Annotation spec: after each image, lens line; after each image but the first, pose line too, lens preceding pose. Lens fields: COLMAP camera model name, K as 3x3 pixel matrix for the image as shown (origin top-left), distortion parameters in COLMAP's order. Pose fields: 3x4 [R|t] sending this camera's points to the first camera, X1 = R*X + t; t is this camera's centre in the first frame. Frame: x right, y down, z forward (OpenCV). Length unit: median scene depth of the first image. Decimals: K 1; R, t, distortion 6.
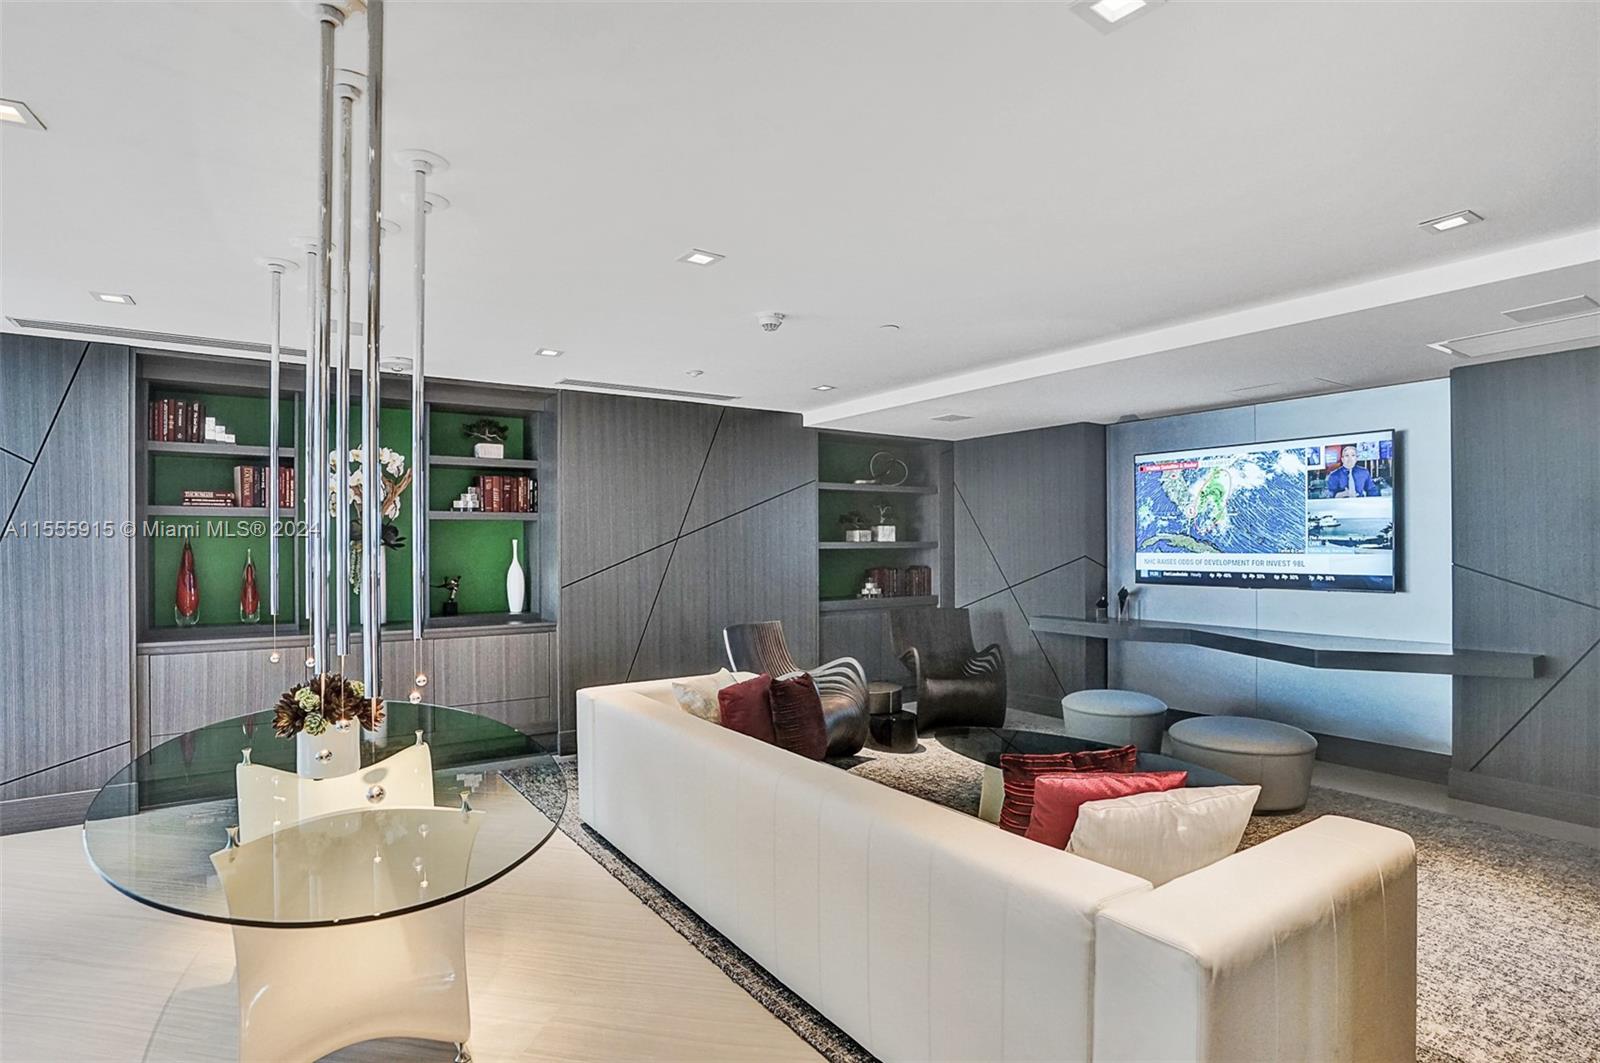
lens RADIAL K [[820.4, 0, 794.3], [0, 820.4, 547.4], [0, 0, 1]] dist [-0.064833, 0.031943]
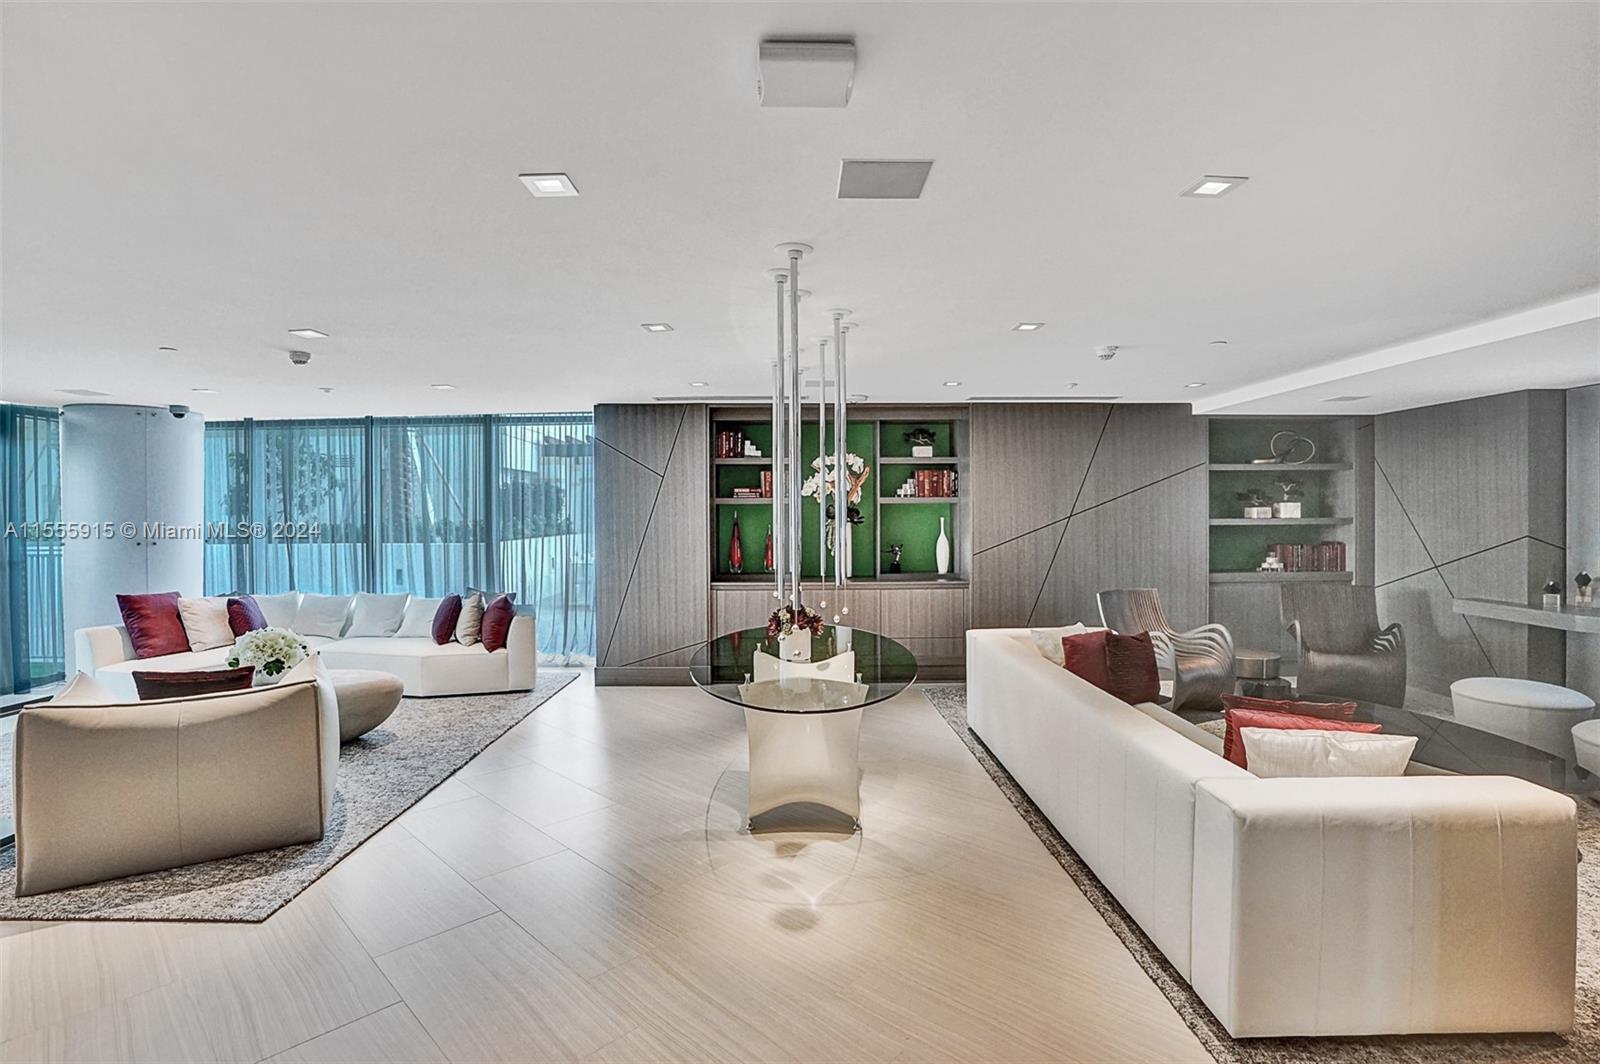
lens RADIAL K [[744.8, 0, 800.0], [0, 744.8, 532.0], [0, 0, 1]] dist [-0.034812, 0.017709]
pose [[0.841240, 0.011704, -0.540536, 0.121509], [0.001255, 0.999721, 0.023600, -0.015367], [0.540661, -0.020532, 0.840990, -0.145301]]
